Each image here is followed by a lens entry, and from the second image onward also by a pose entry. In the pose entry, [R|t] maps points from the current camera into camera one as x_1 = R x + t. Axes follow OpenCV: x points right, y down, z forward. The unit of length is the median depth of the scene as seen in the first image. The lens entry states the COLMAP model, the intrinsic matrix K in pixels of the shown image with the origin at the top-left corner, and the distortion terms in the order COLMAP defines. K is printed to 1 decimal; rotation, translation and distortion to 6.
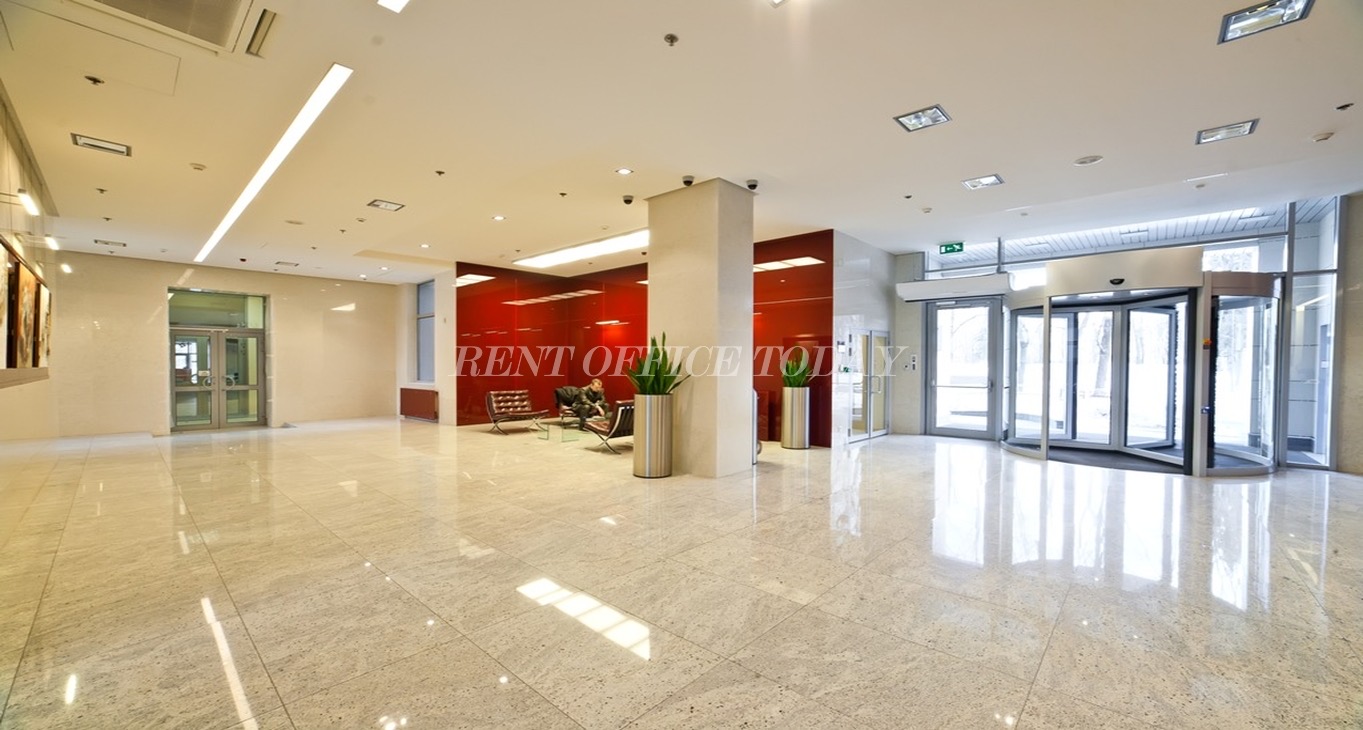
lens RADIAL K [[534.7, 0, 685.8], [0, 534.7, 370.4], [0, 0, 1]] dist [-0.027112, 0.011677]
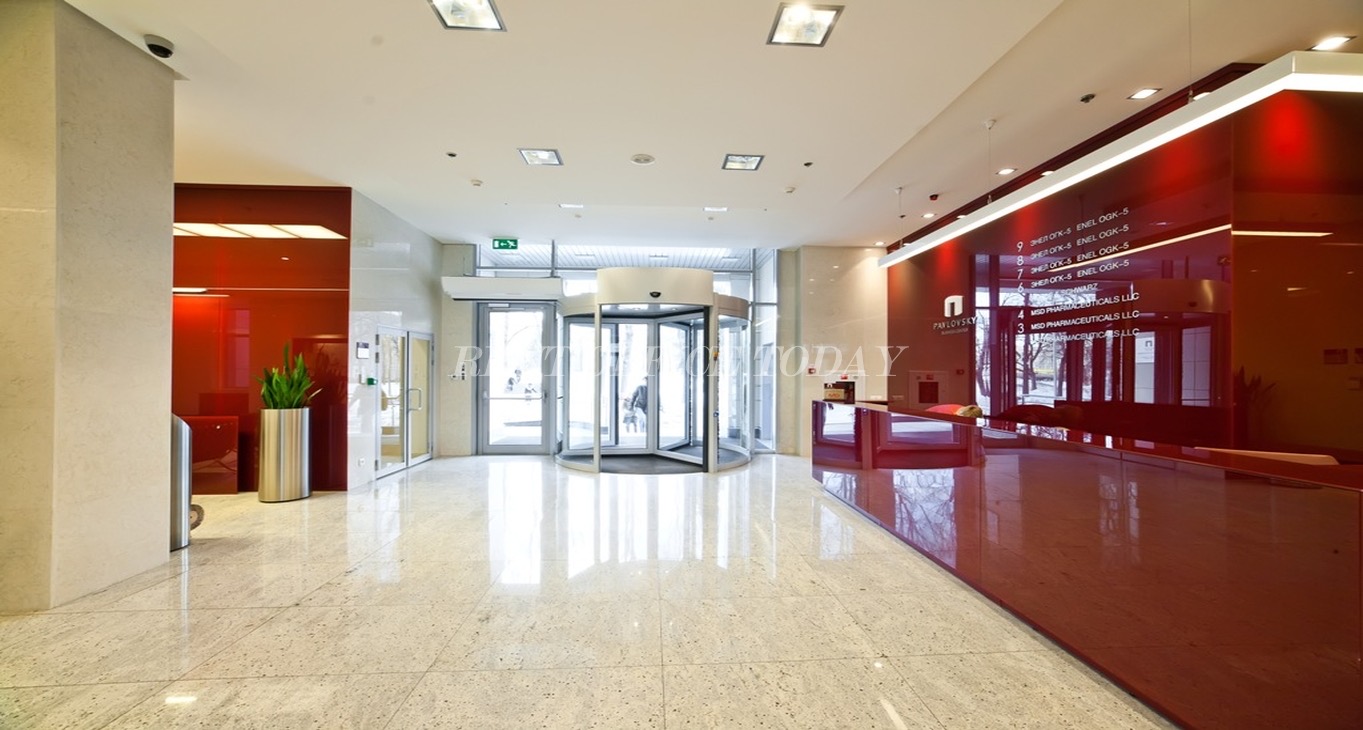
lens RADIAL K [[534.7, 0, 685.8], [0, 534.7, 370.4], [0, 0, 1]] dist [-0.027112, 0.011677]
pose [[0.704582, 0.002656, 0.709617, 0.089293], [0.008048, 0.999899, -0.011734, -0.004580], [-0.709577, 0.013978, 0.704490, 0.176137]]
